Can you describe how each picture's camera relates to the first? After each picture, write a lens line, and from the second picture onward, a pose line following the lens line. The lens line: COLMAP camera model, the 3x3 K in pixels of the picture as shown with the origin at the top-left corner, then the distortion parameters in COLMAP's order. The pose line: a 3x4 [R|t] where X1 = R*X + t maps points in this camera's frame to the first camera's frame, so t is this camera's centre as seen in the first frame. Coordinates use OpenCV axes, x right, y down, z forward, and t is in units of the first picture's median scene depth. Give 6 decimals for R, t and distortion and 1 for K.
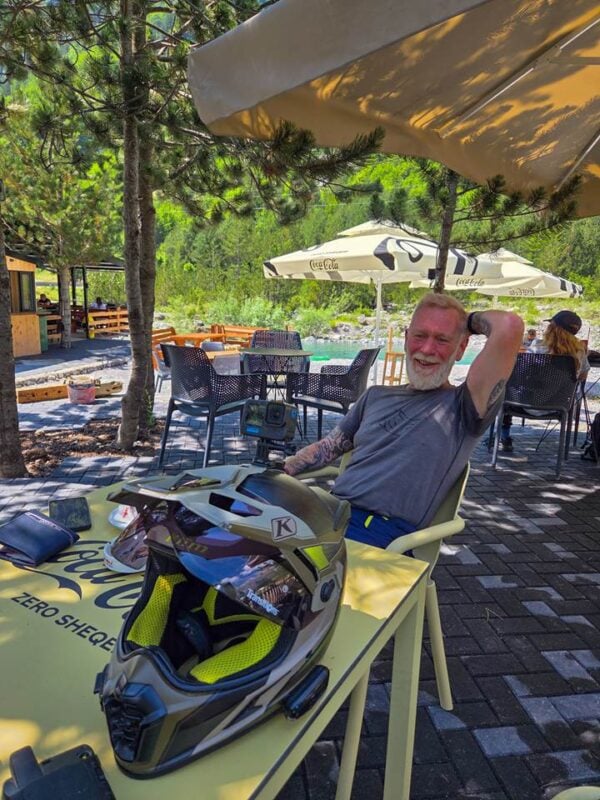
lens RADIAL K [[535.9, 0, 300.0], [0, 535.9, 400.0], [0, 0, 1]] dist [0.002291, 0.000269]
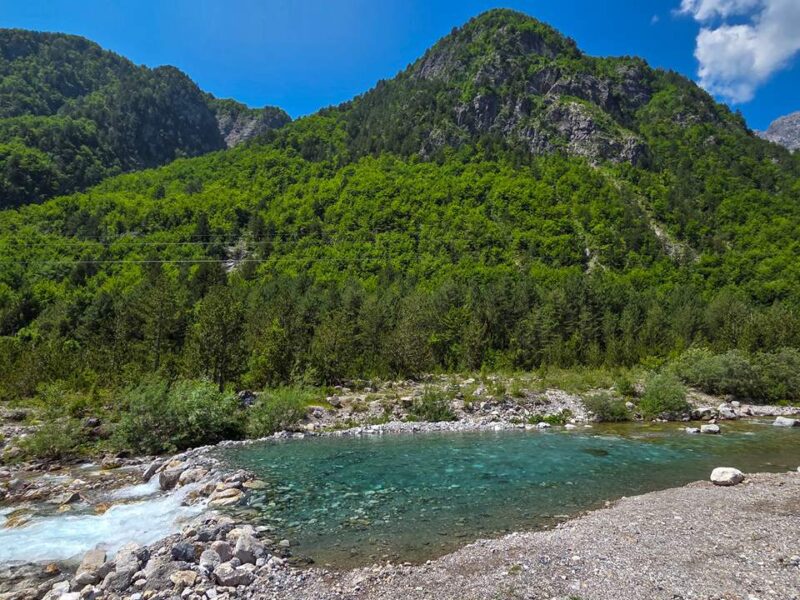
lens RADIAL K [[473.5, 0, 400.0], [0, 473.5, 300.0], [0, 0, 1]] dist [-0.000726, -0.000365]
pose [[0.913784, 0.027483, 0.405270, -0.082644], [0.112912, 0.941203, -0.318415, -0.058016], [-0.390192, 0.336722, 0.856953, 0.321981]]
